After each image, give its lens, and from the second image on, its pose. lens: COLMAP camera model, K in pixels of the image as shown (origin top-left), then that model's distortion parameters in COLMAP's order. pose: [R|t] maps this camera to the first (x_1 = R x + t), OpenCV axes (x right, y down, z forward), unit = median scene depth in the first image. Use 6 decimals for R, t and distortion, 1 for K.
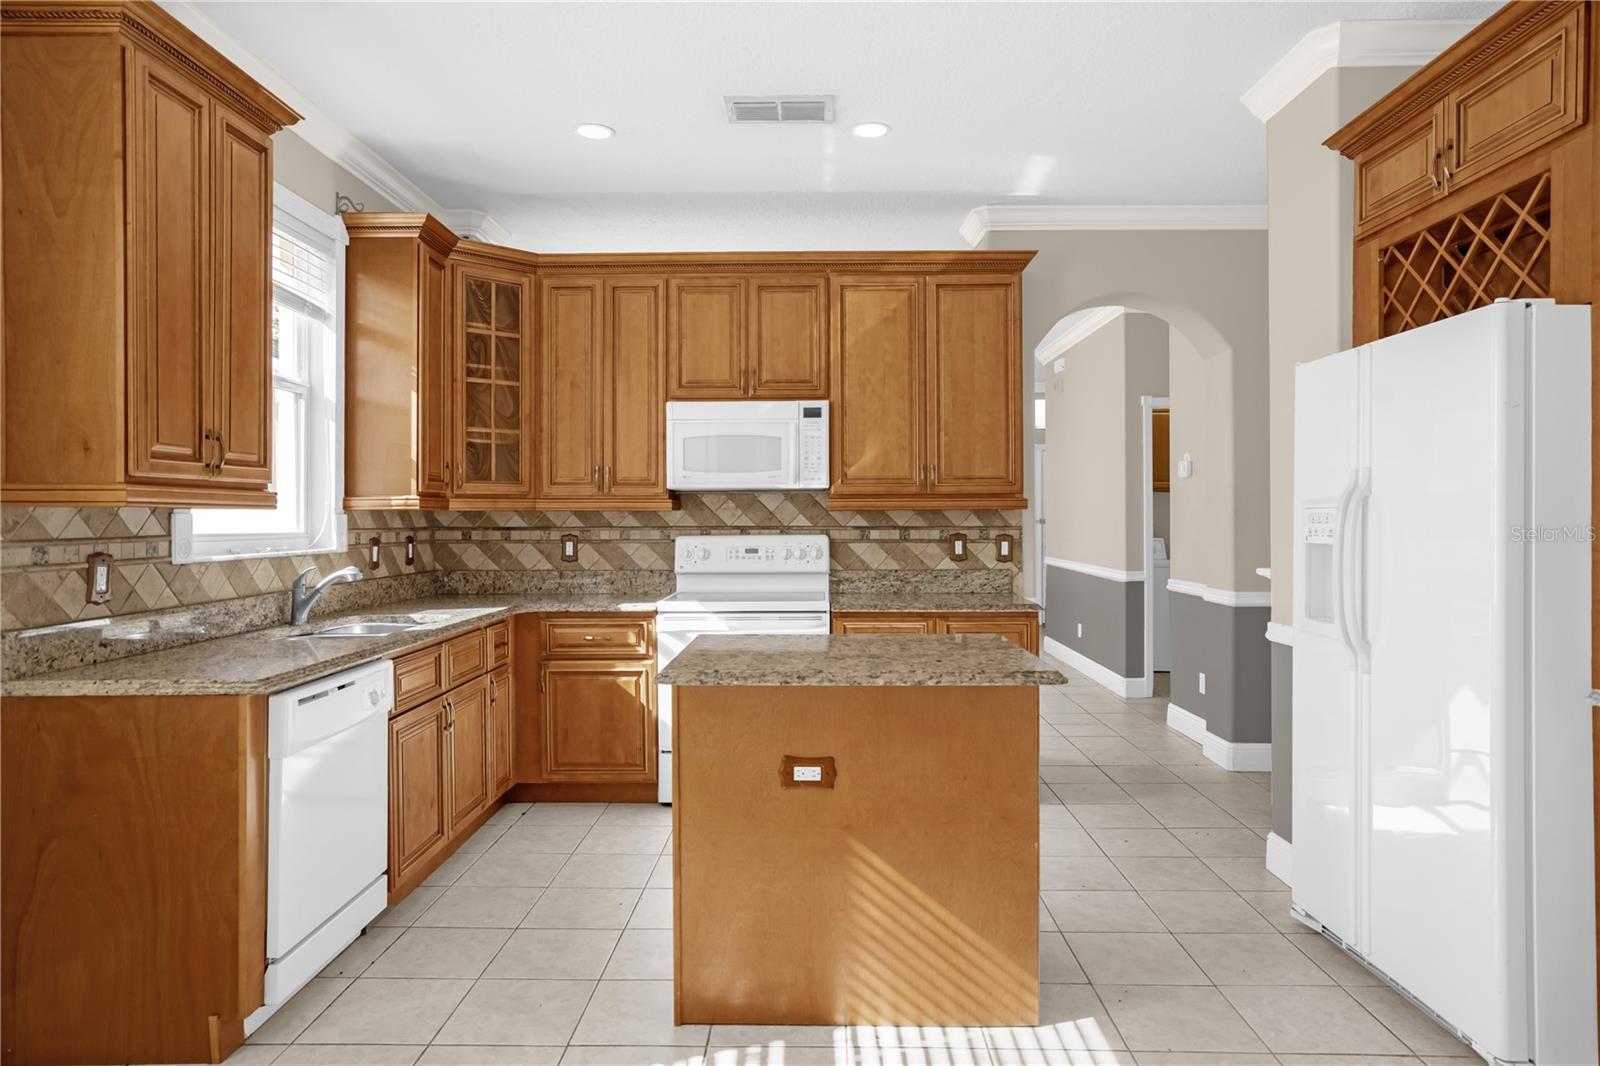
lens RADIAL K [[991.4, 0, 800.0], [0, 991.4, 533.0], [0, 0, 1]] dist [-0.000308, -0.000119]
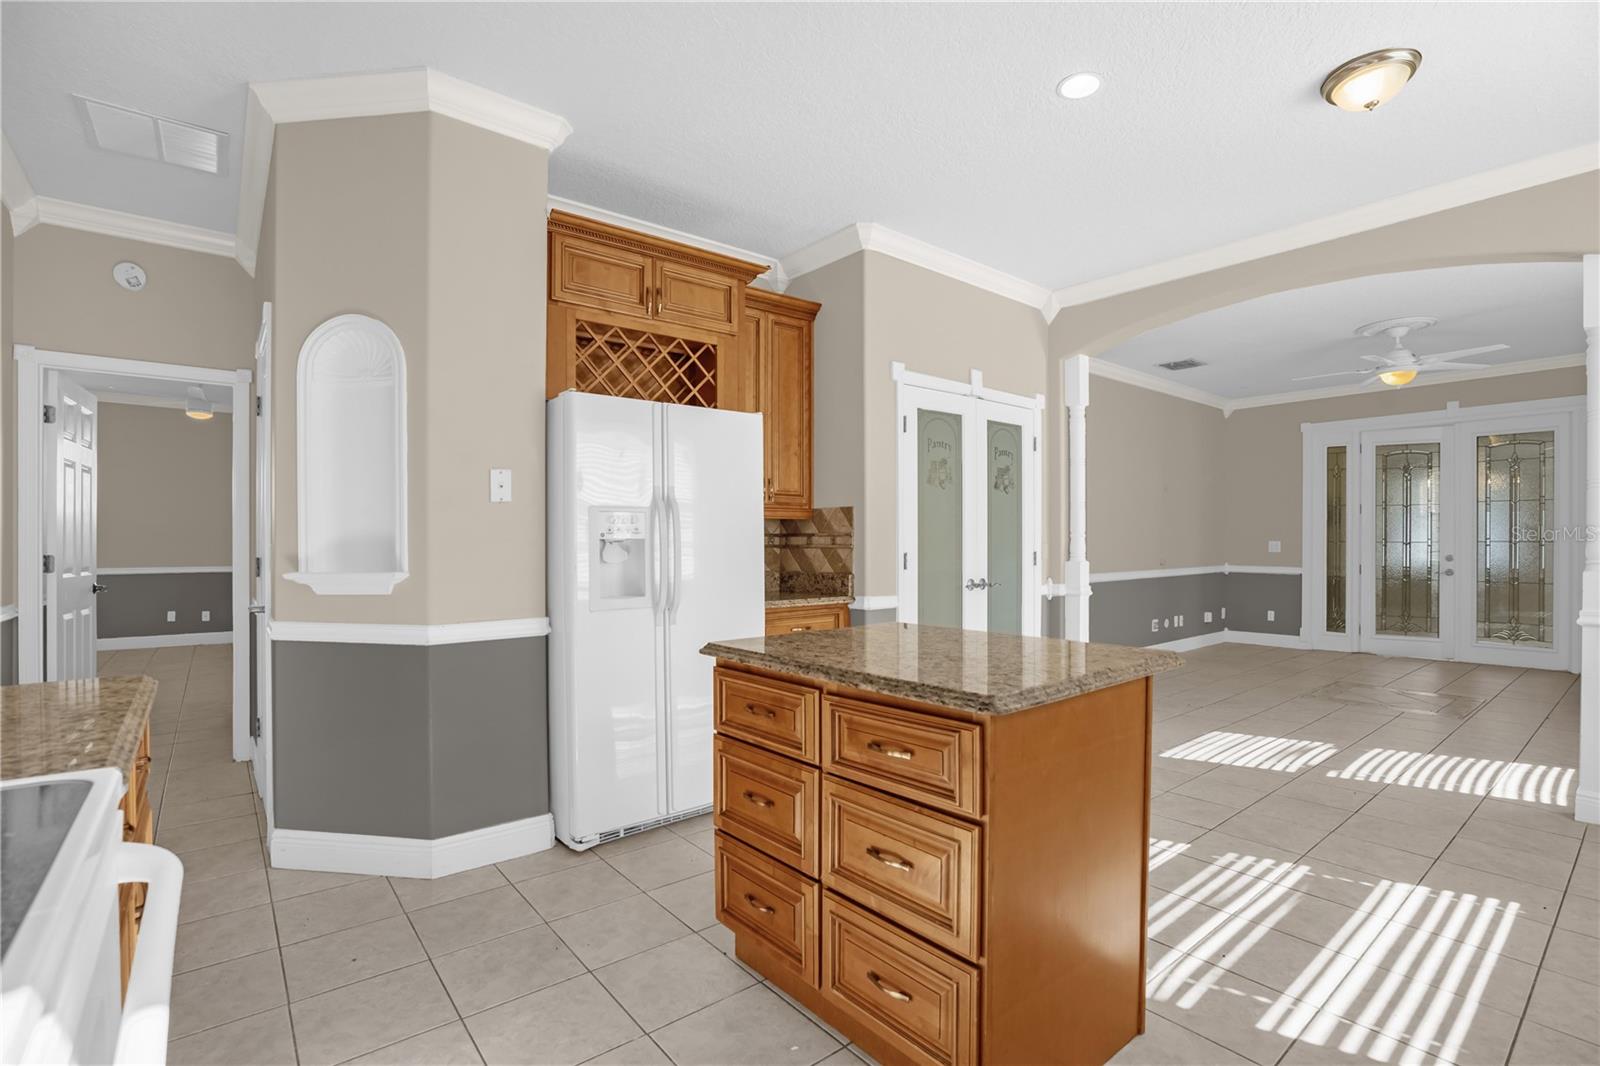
lens RADIAL K [[735.1, 0, 800.0], [0, 735.1, 533.0], [0, 0, 1]] dist [0.000401, 0.000028]
pose [[-0.647032, 0.006682, 0.762433, -0.379759], [0.003737, 0.999977, -0.005592, 0.009211], [-0.762454, -0.000769, -0.647043, 1.461707]]
